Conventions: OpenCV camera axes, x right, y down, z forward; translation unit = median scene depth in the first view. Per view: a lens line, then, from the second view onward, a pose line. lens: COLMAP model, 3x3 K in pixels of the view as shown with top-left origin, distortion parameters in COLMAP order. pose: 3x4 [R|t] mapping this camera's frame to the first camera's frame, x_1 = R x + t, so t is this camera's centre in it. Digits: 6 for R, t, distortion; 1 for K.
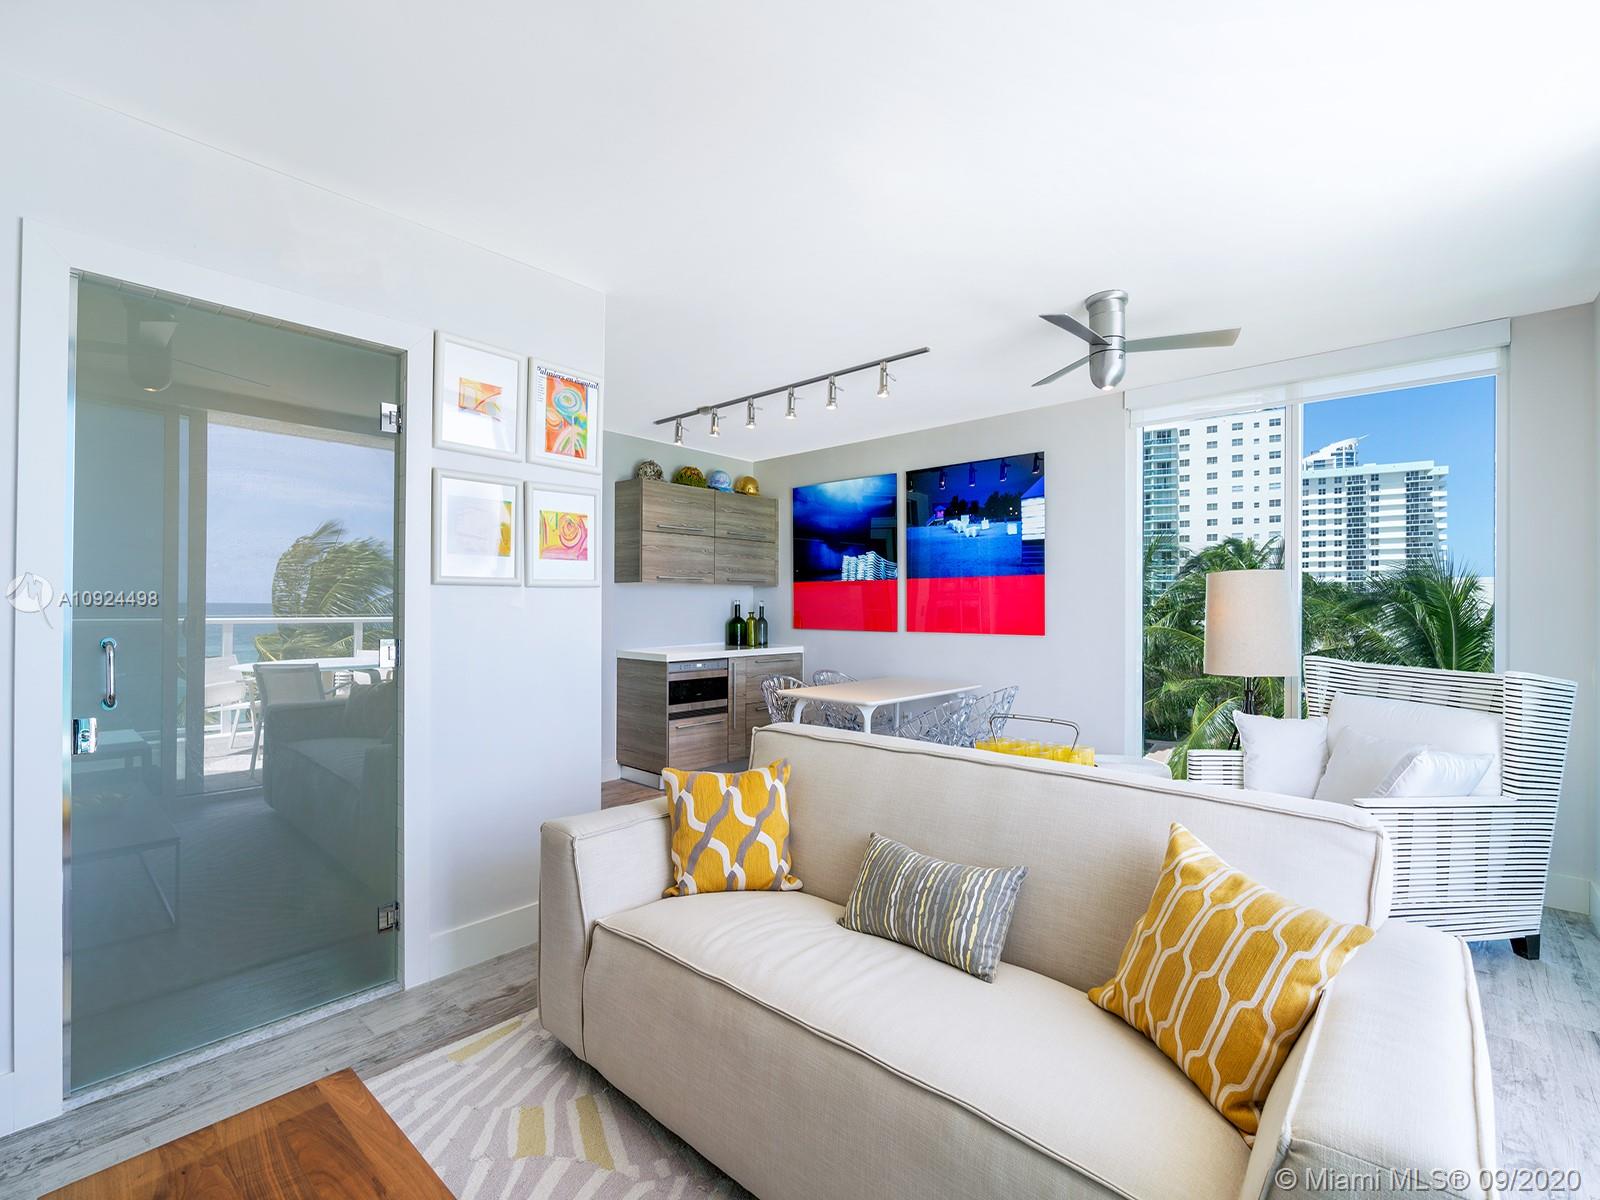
lens RADIAL K [[718.8, 0, 807.7], [0, 718.8, 603.9], [0, 0, 1]] dist [0.000640, 0.000186]
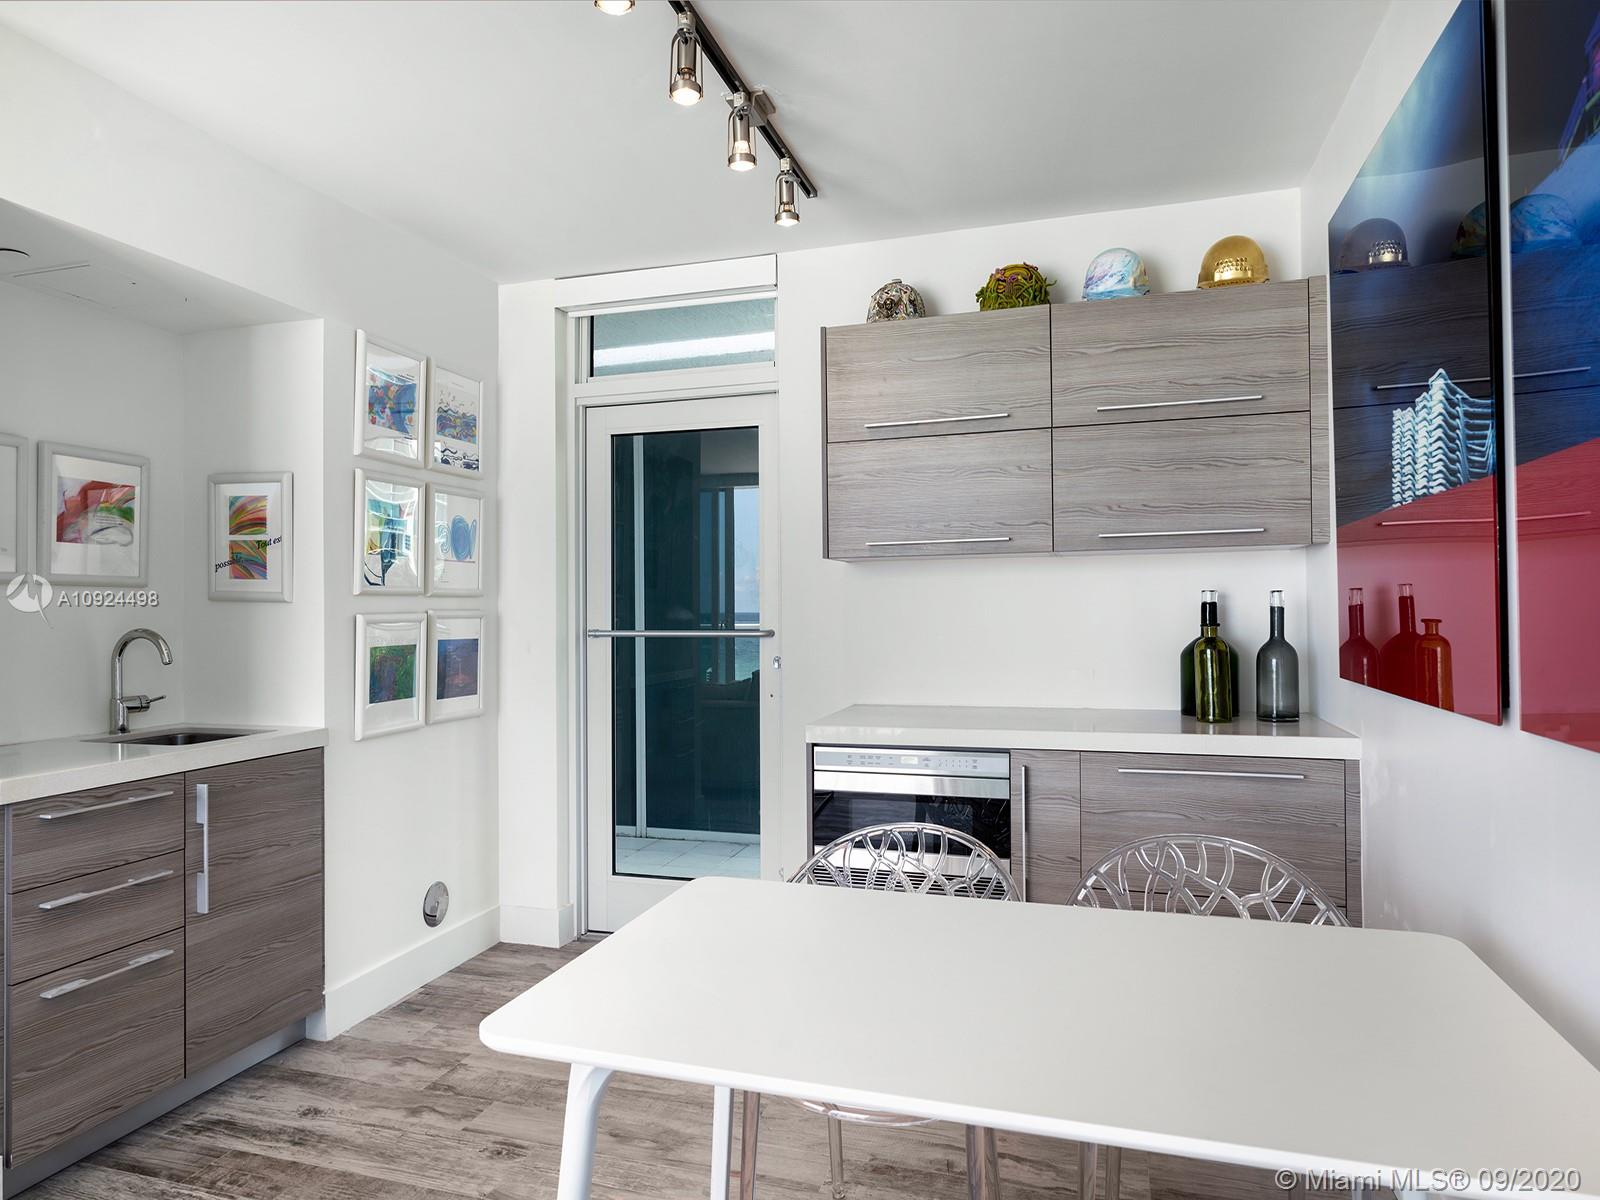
lens RADIAL K [[964.8, 0, 800.0], [0, 964.8, 600.0], [0, 0, 1]] dist [0.000243, 0.000095]
pose [[0.408654, -0.021934, -0.912426, 0.272802], [0.014799, 0.999739, -0.017405, 0.005369], [0.912569, -0.006391, 0.408872, 0.643780]]
